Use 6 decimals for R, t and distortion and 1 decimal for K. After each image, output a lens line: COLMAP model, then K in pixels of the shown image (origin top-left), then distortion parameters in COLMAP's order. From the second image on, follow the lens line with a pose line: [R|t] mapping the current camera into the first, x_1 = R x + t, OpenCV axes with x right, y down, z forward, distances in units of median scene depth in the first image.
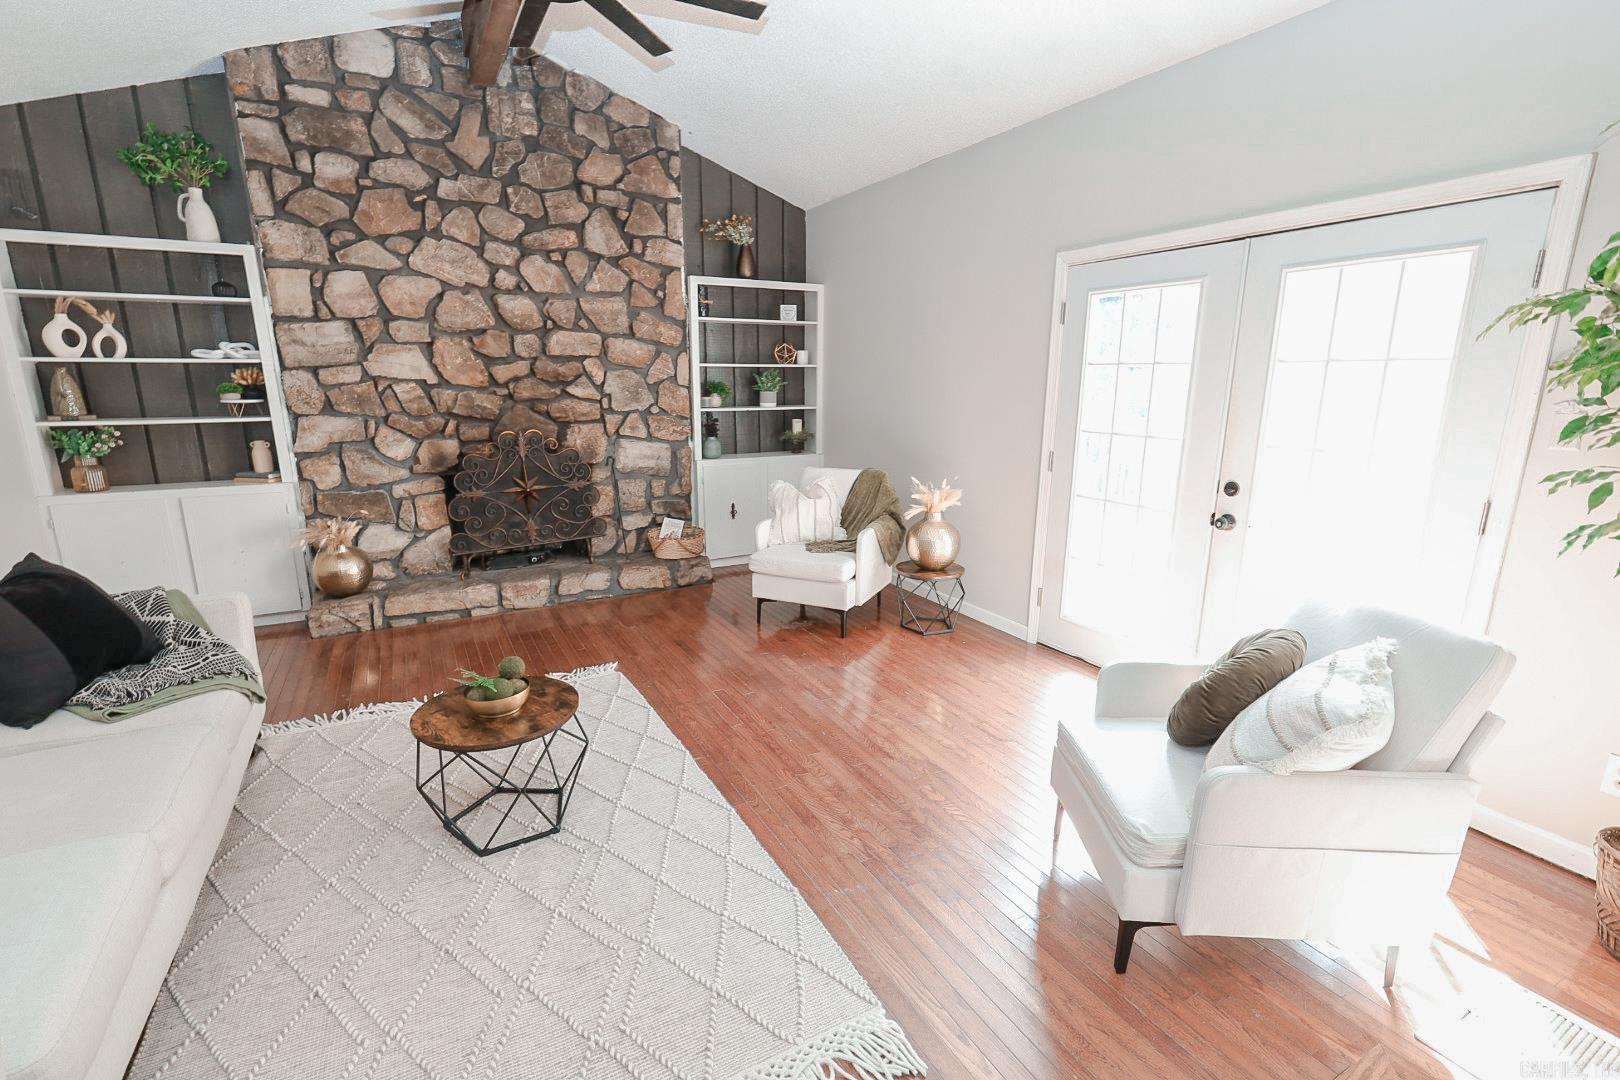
lens RADIAL K [[731.4, 0, 800.8], [0, 731.4, 544.7], [0, 0, 1]] dist [0.003021, -0.000234]
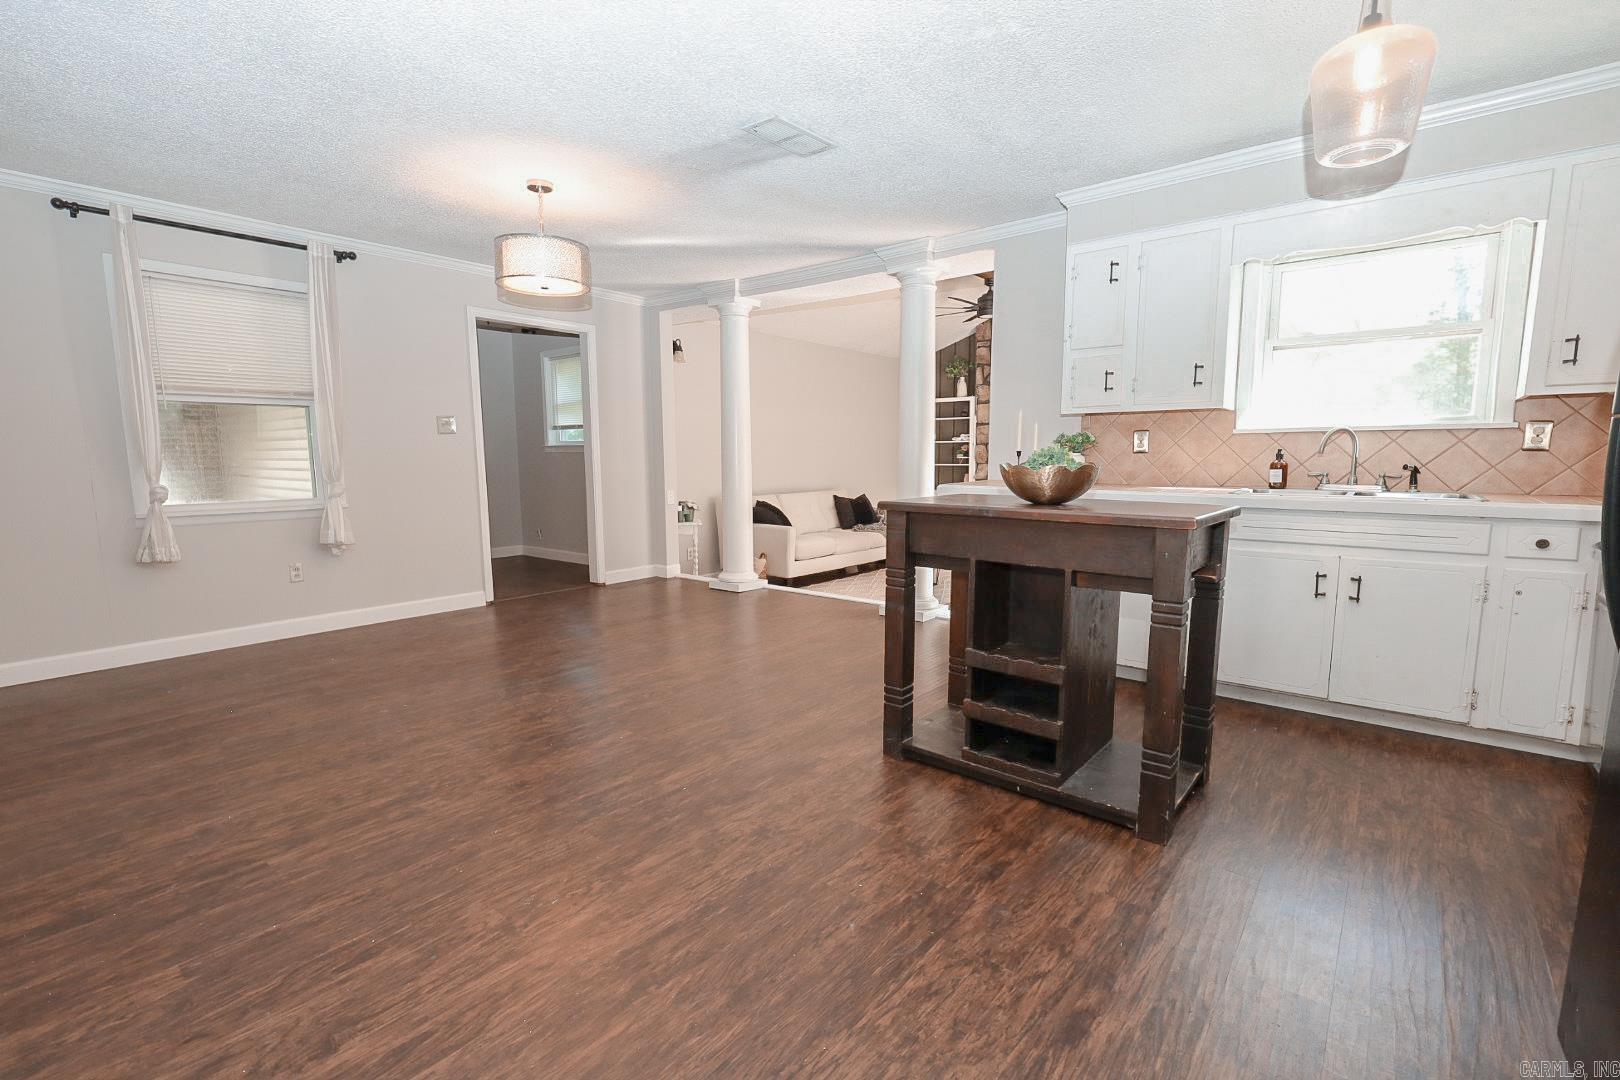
lens RADIAL K [[732.4, 0, 799.7], [0, 732.4, 548.1], [0, 0, 1]] dist [0.000744, 0.000350]
pose [[0.378944, 0.118966, -0.917741, 1.221136], [-0.201618, 0.978494, 0.043592, 0.098414], [0.903190, 0.168514, 0.394780, -0.390392]]
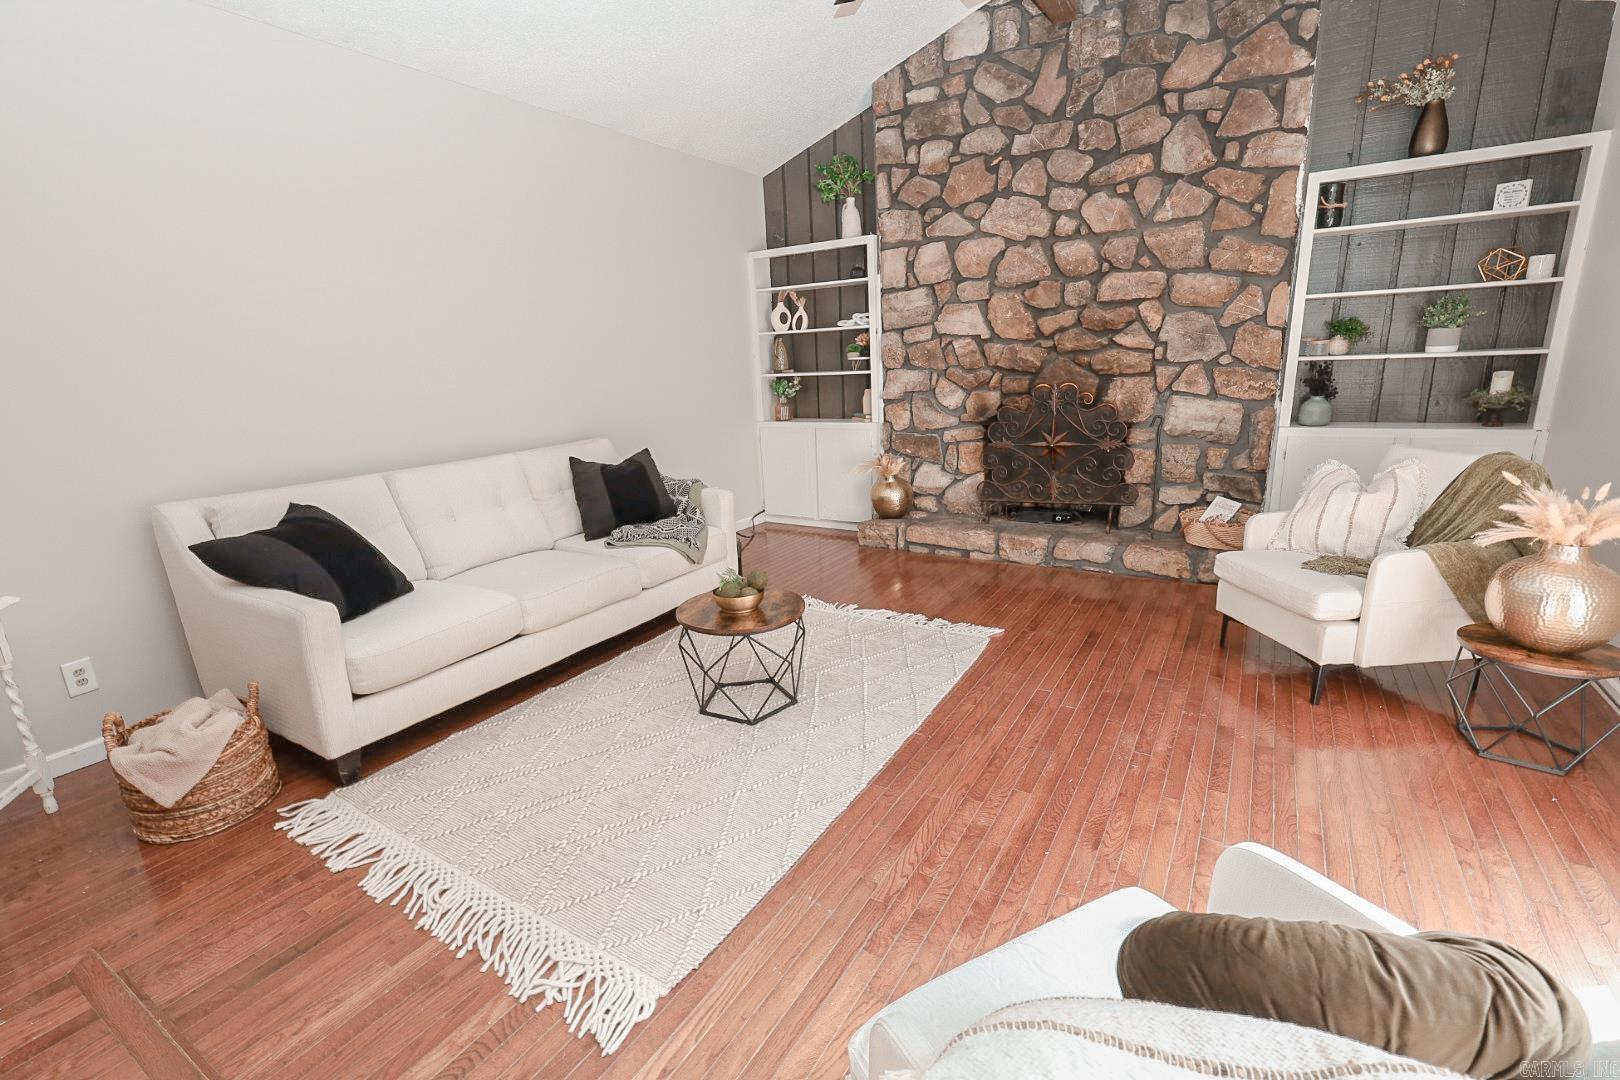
lens RADIAL K [[732.5, 0, 799.7], [0, 732.5, 542.9], [0, 0, 1]] dist [0.002412, 0.000656]
pose [[0.491664, 0.193529, -0.849007, 0.330187], [-0.151155, 0.979157, 0.135662, -0.030972], [0.857565, 0.061631, 0.510669, 0.235050]]
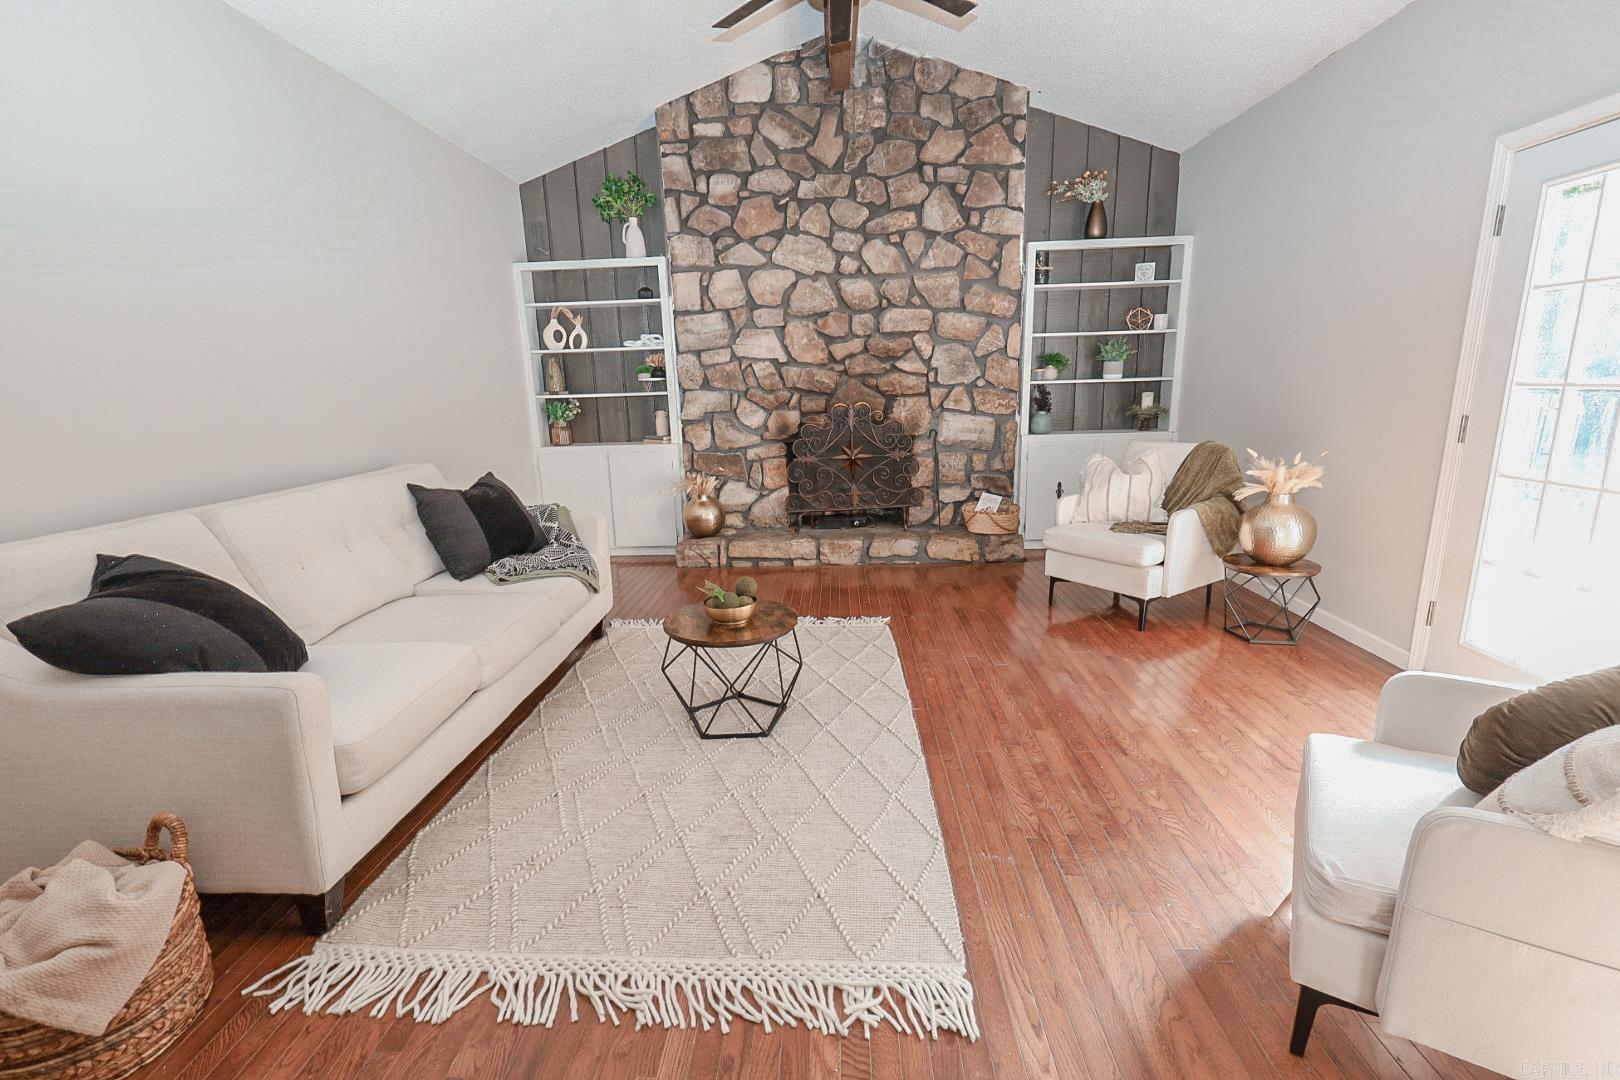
lens RADIAL K [[731.4, 0, 800.8], [0, 731.4, 544.7], [0, 0, 1]] dist [0.003021, -0.000234]
pose [[0.854460, 0.088748, -0.511880, 0.136667], [-0.087251, 0.995820, 0.027007, 0.033230], [0.512137, 0.021585, 0.858632, 0.029230]]
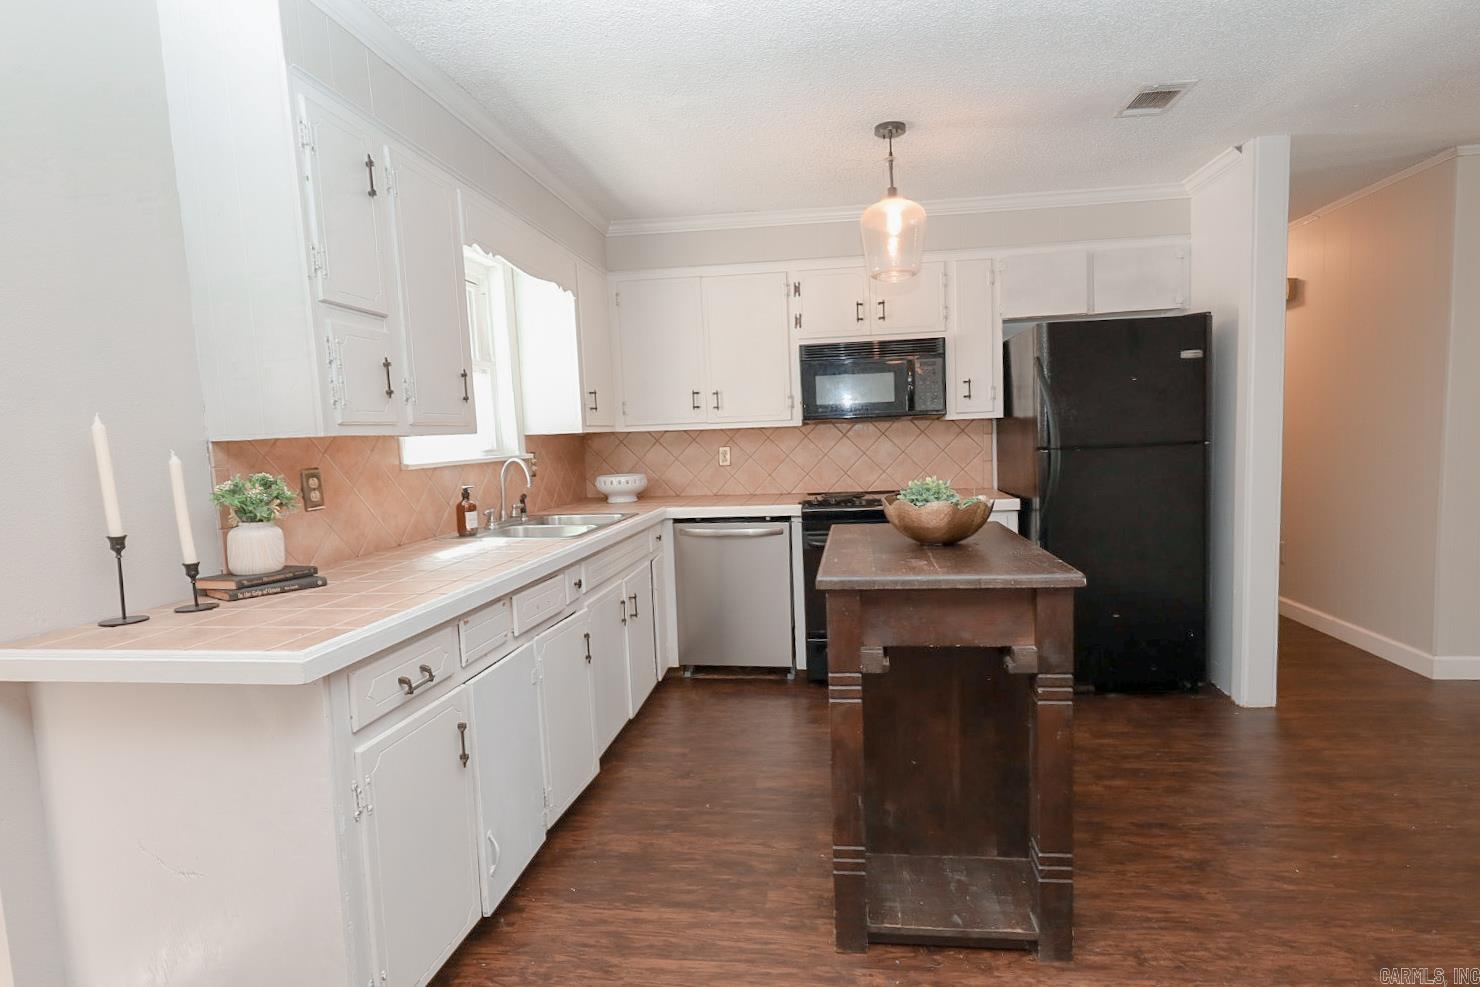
lens RADIAL K [[726.9, 0, 766.3], [0, 726.9, 498.9], [0, 0, 1]] dist [-0.002837, -0.001129]
pose [[0.565581, -0.093551, 0.819370, 0.341856], [0.219066, 0.974894, -0.039906, 0.019935], [-0.795065, 0.202066, 0.571875, -0.202902]]
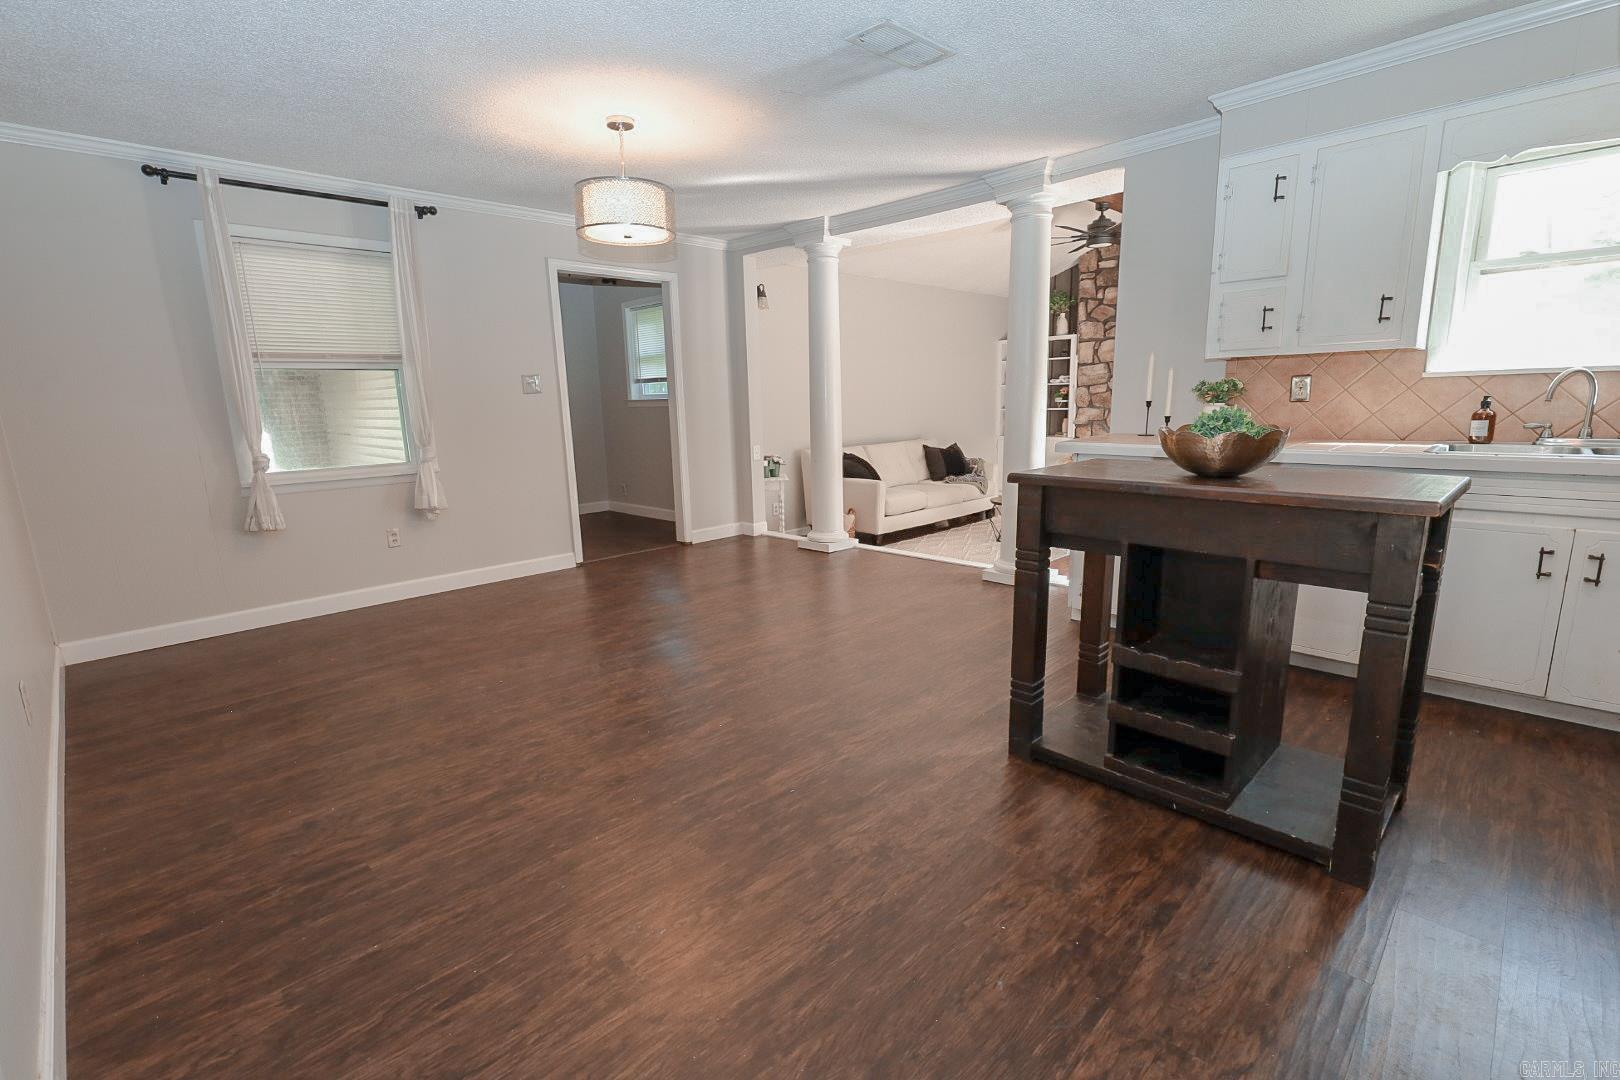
lens RADIAL K [[732.5, 0, 799.7], [0, 732.5, 542.9], [0, 0, 1]] dist [0.002412, 0.000656]
pose [[0.282626, 0.182710, -0.941669, 1.153620], [-0.188154, 0.973181, 0.132353, 0.082200], [0.940596, 0.139773, 0.309423, -0.396677]]
